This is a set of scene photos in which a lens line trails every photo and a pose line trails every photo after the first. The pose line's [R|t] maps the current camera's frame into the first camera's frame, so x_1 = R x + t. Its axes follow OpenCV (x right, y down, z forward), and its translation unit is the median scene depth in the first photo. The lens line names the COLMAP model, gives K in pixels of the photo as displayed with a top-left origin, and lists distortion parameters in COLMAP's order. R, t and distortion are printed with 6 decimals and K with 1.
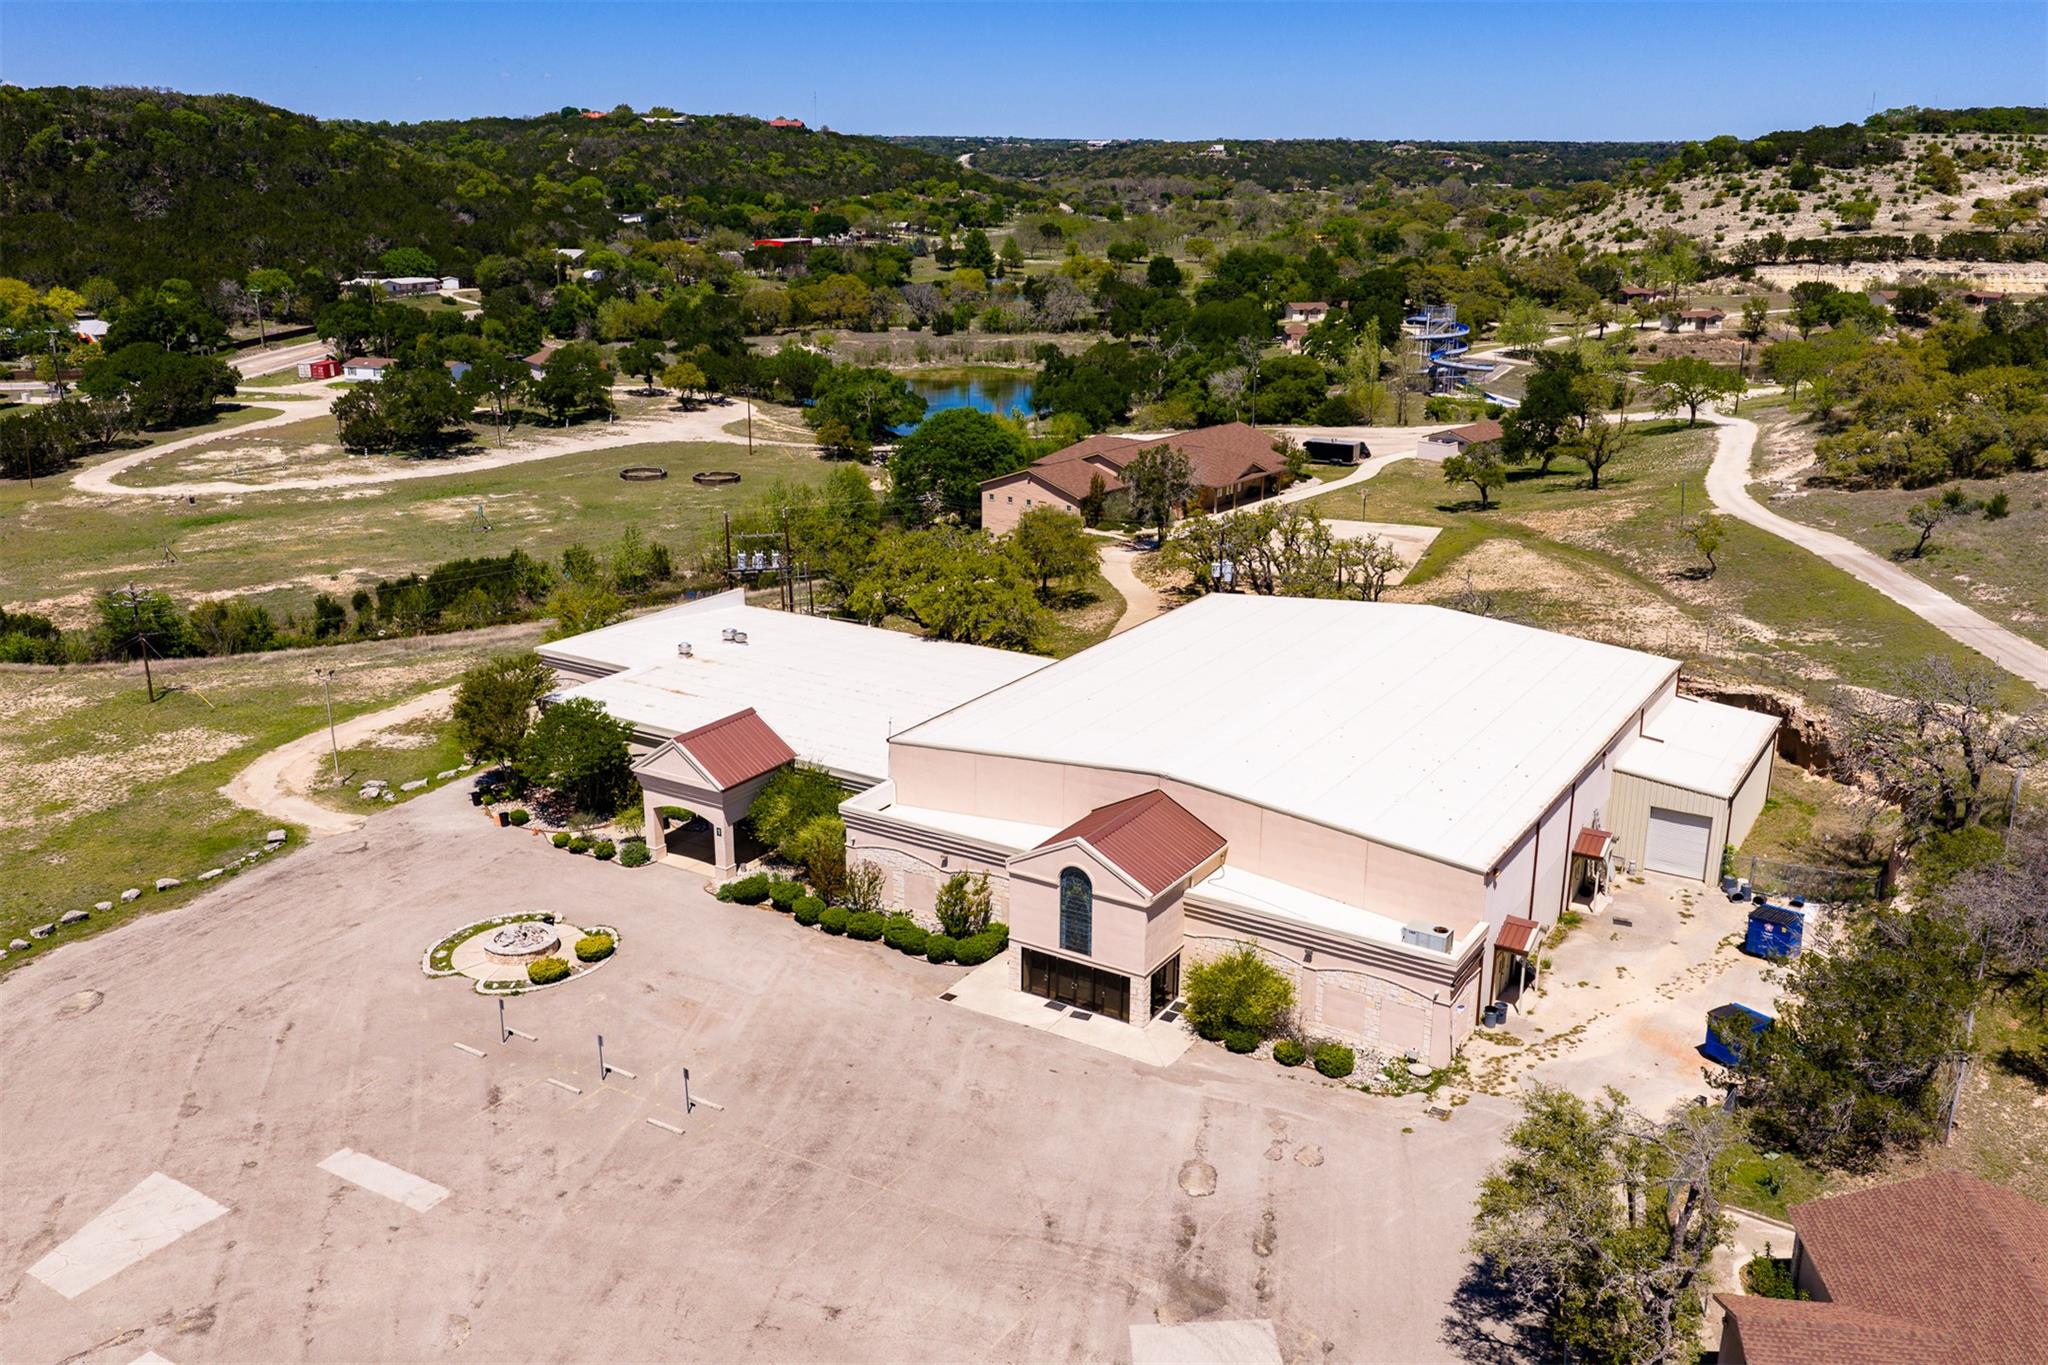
lens RADIAL K [[1695.1, 0, 1022.8], [0, 1695.1, 671.3], [0, 0, 1]] dist [0.015001, -0.023193]
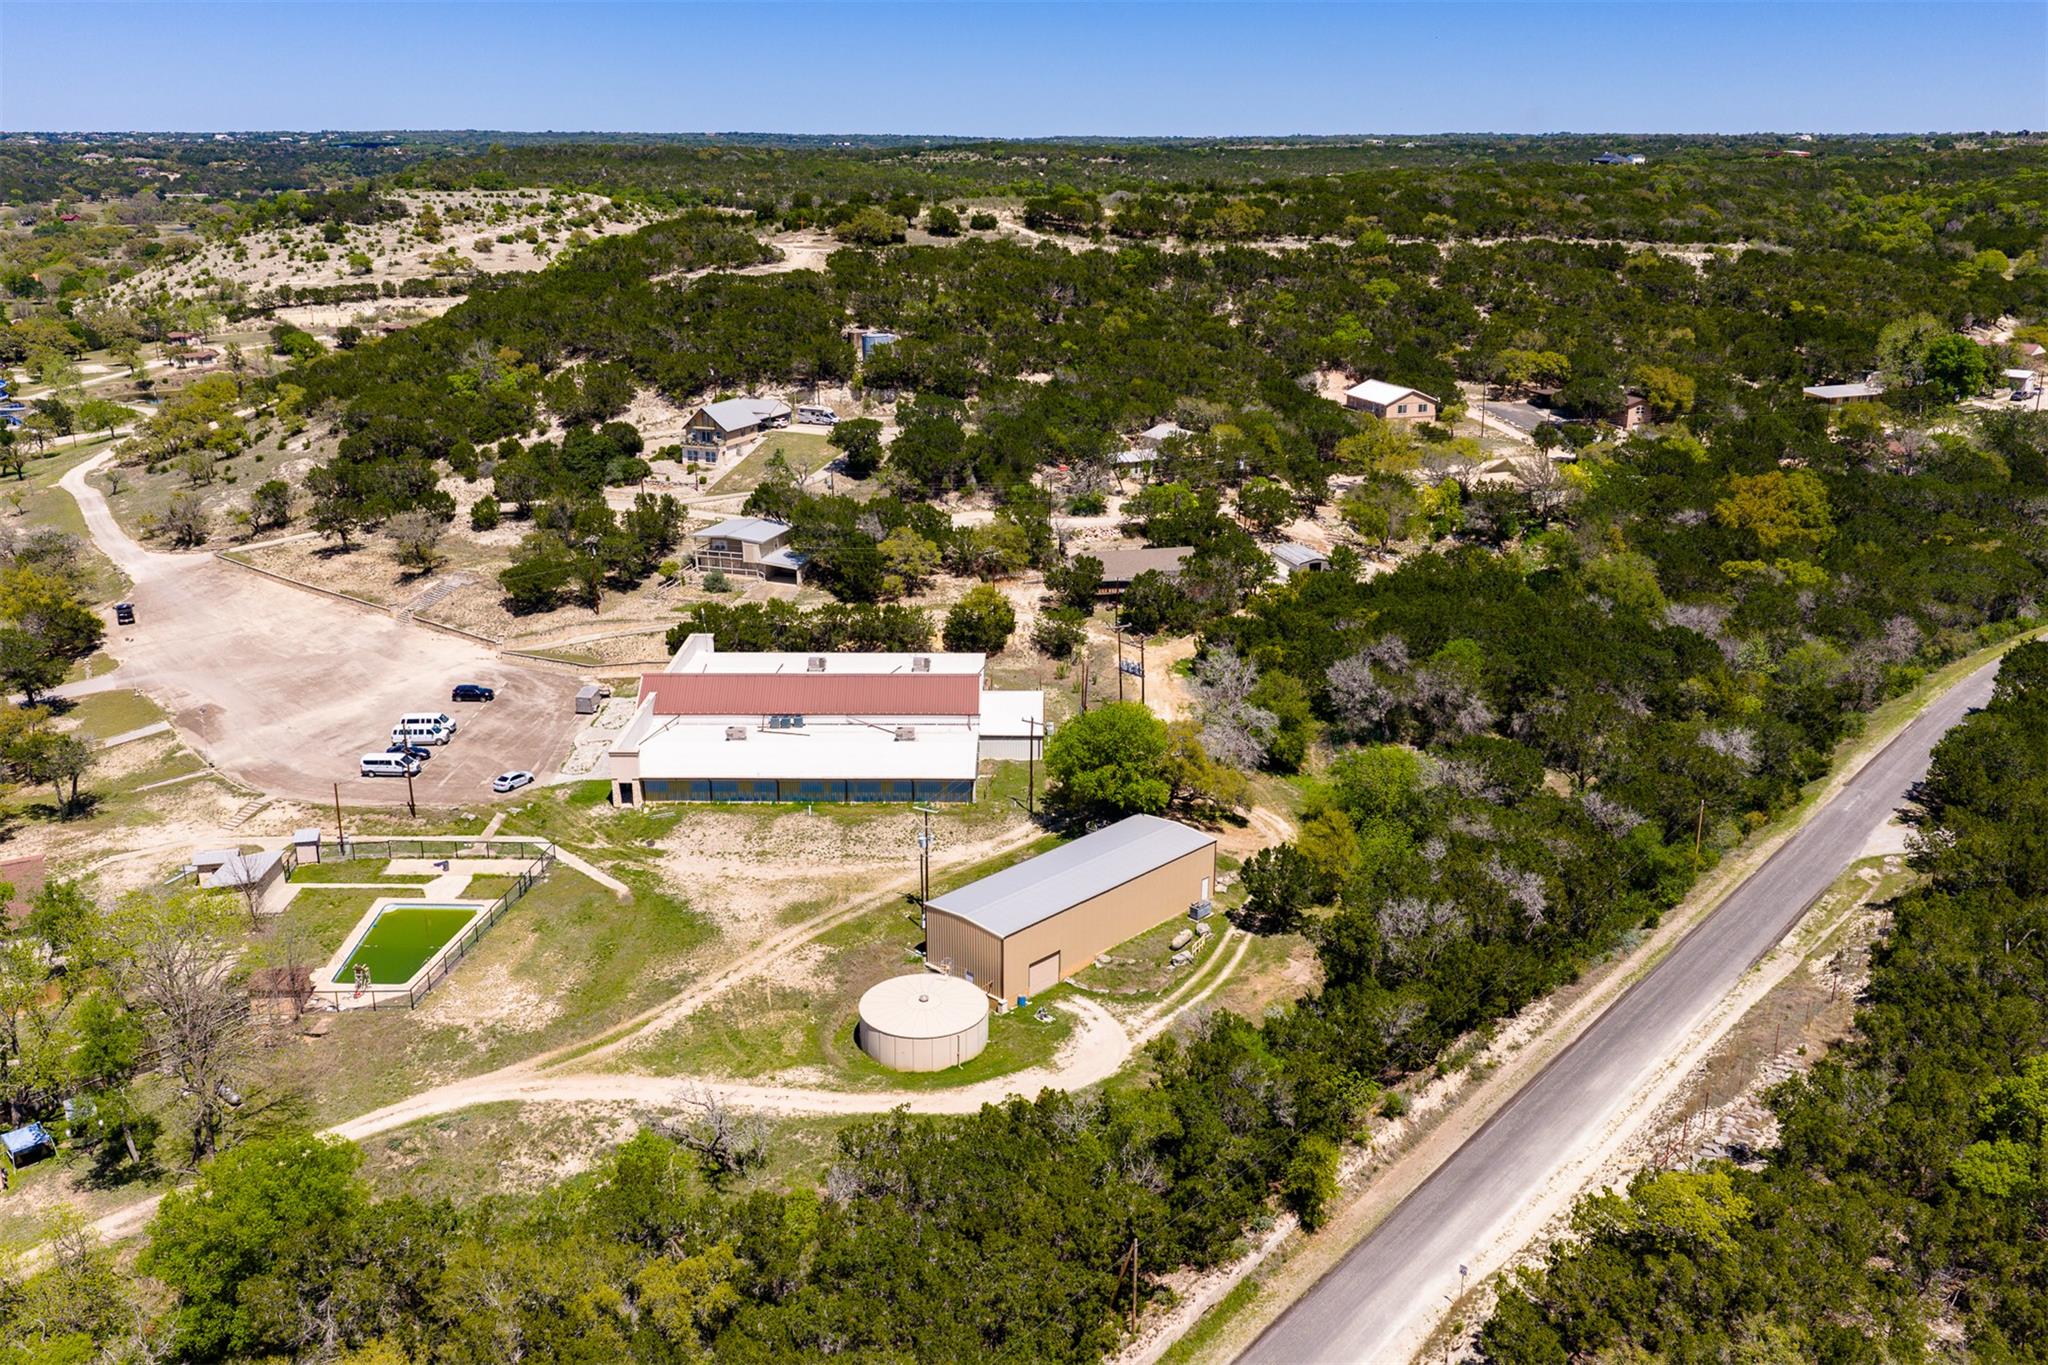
lens RADIAL K [[1695.1, 0, 1022.8], [0, 1695.1, 671.3], [0, 0, 1]] dist [0.015001, -0.023193]
pose [[0.784879, -0.188349, 0.590330, 0.027266], [0.181013, 0.980822, 0.072272, 0.090717], [-0.592621, 0.050132, 0.803920, -0.642342]]
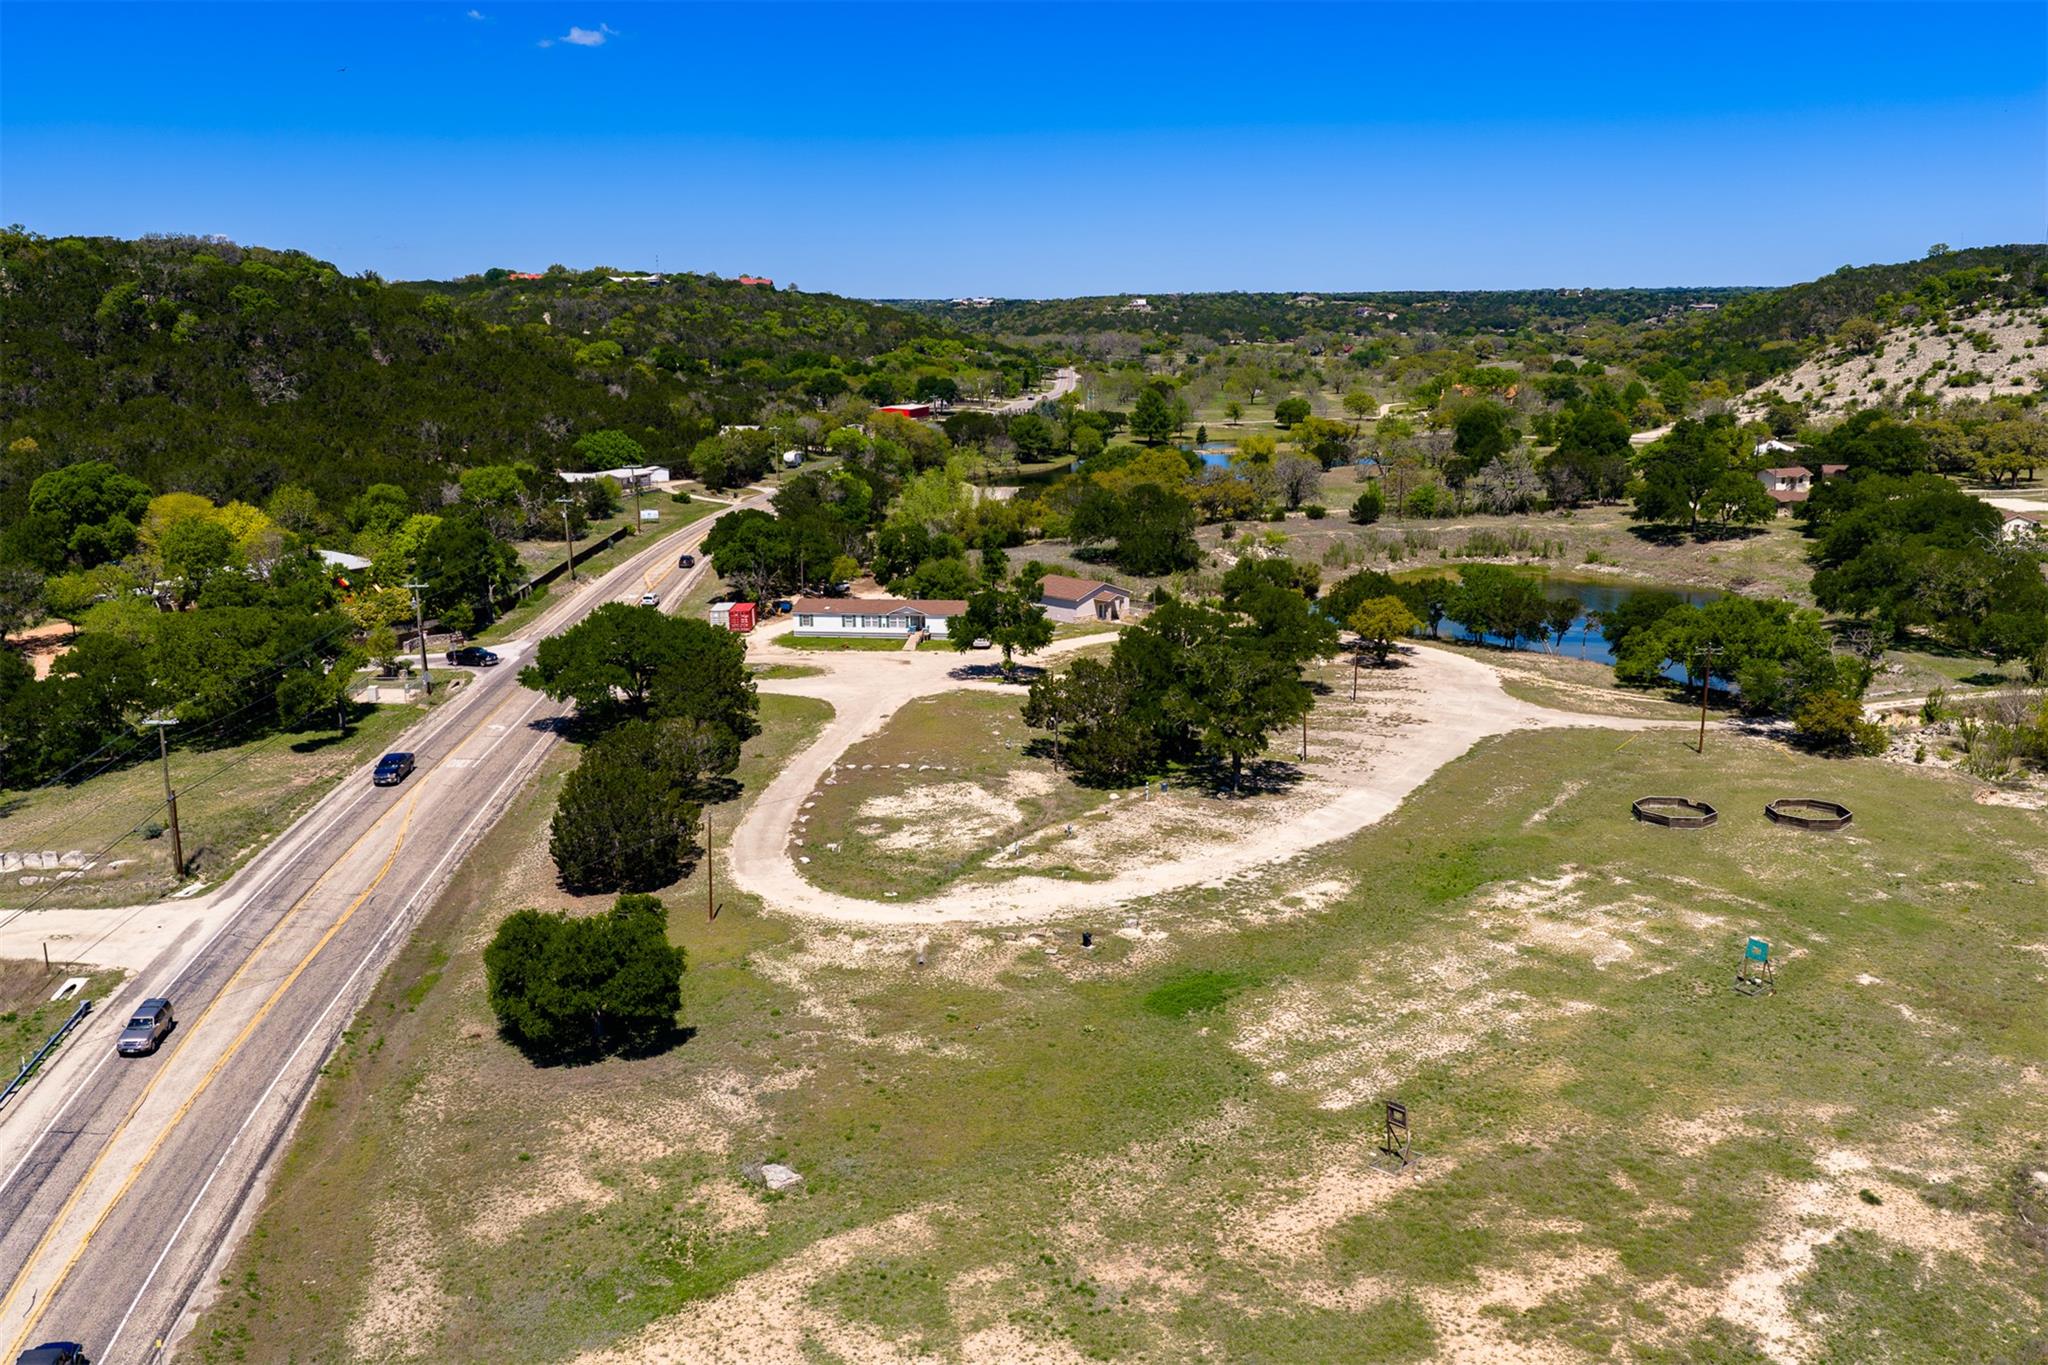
lens RADIAL K [[1695.1, 0, 1022.8], [0, 1695.1, 671.3], [0, 0, 1]] dist [0.015001, -0.023193]
pose [[0.992656, -0.042098, 0.113407, -0.347533], [0.051939, 0.995004, -0.085261, -0.085851], [-0.109251, 0.090525, 0.989884, 0.299469]]
